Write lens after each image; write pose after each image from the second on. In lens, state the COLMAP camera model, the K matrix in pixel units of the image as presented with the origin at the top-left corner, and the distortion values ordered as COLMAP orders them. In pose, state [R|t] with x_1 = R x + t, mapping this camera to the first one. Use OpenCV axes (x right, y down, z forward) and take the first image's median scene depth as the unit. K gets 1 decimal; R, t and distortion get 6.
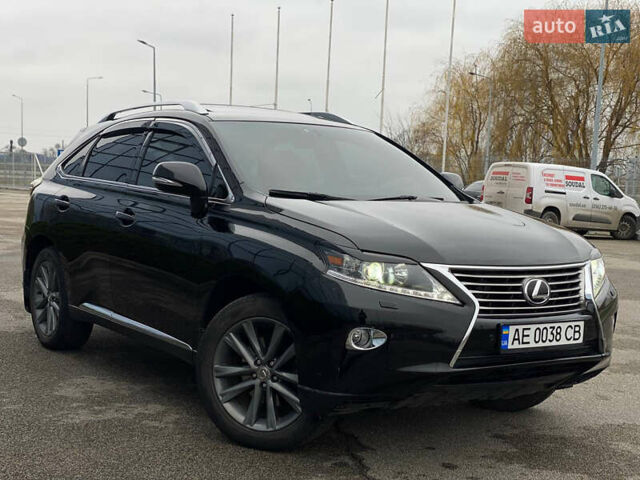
lens RADIAL K [[976.5, 0, 320.0], [0, 976.5, 240.0], [0, 0, 1]] dist [0.124064, 0.009701]
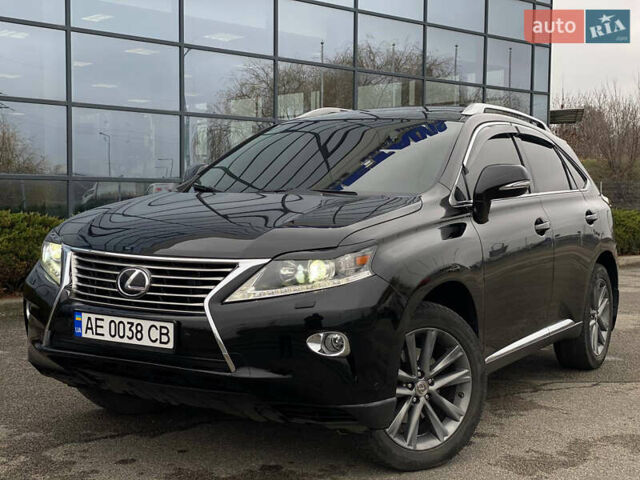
lens RADIAL K [[976.5, 0, 320.0], [0, 976.5, 240.0], [0, 0, 1]] dist [0.124064, 0.009701]
pose [[0.418847, 0.020585, -0.907823, 1.117621], [-0.064134, 0.997917, -0.006961, 0.009005], [0.905789, 0.061138, 0.419295, 0.781567]]
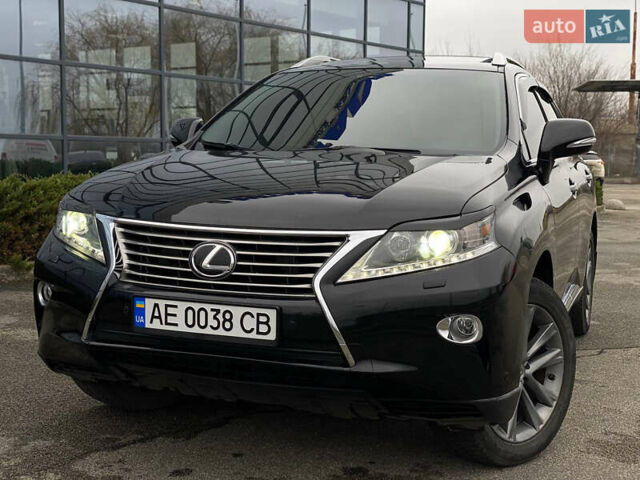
lens RADIAL K [[976.5, 0, 320.0], [0, 976.5, 240.0], [0, 0, 1]] dist [0.124064, 0.009701]
pose [[0.574505, 0.050374, -0.816949, 0.876681], [-0.053213, 0.998291, 0.024135, 0.015083], [0.816769, 0.029607, 0.576204, 0.645247]]
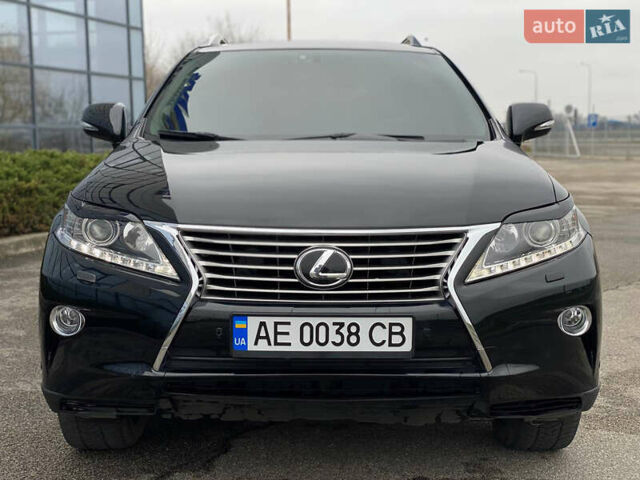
lens RADIAL K [[976.5, 0, 320.0], [0, 976.5, 240.0], [0, 0, 1]] dist [0.124064, 0.009701]
pose [[0.824810, 0.023503, -0.564921, 0.590577], [-0.005941, 0.999441, 0.032906, 0.012736], [0.565378, -0.023785, 0.824489, 0.466171]]
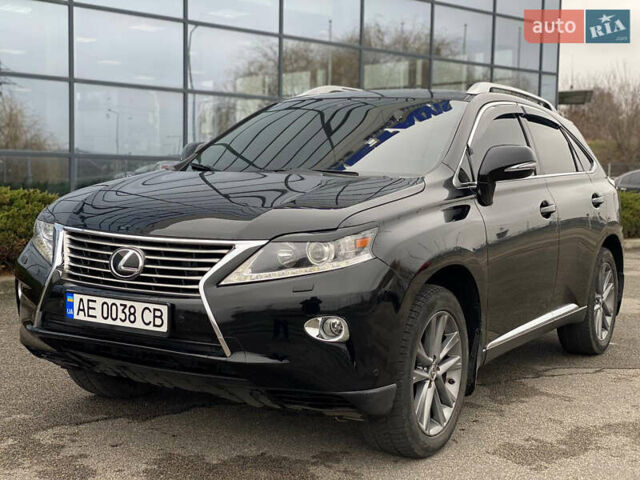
lens RADIAL K [[981.9, 0, 335.9], [0, 981.9, 240.1], [0, 0, 1]] dist [0.092308, 0.124518]
pose [[0.426834, 0.042625, -0.903325, 1.102392], [-0.072901, 0.997259, 0.012610, 0.007208], [0.901387, 0.060471, 0.428772, 0.796211]]
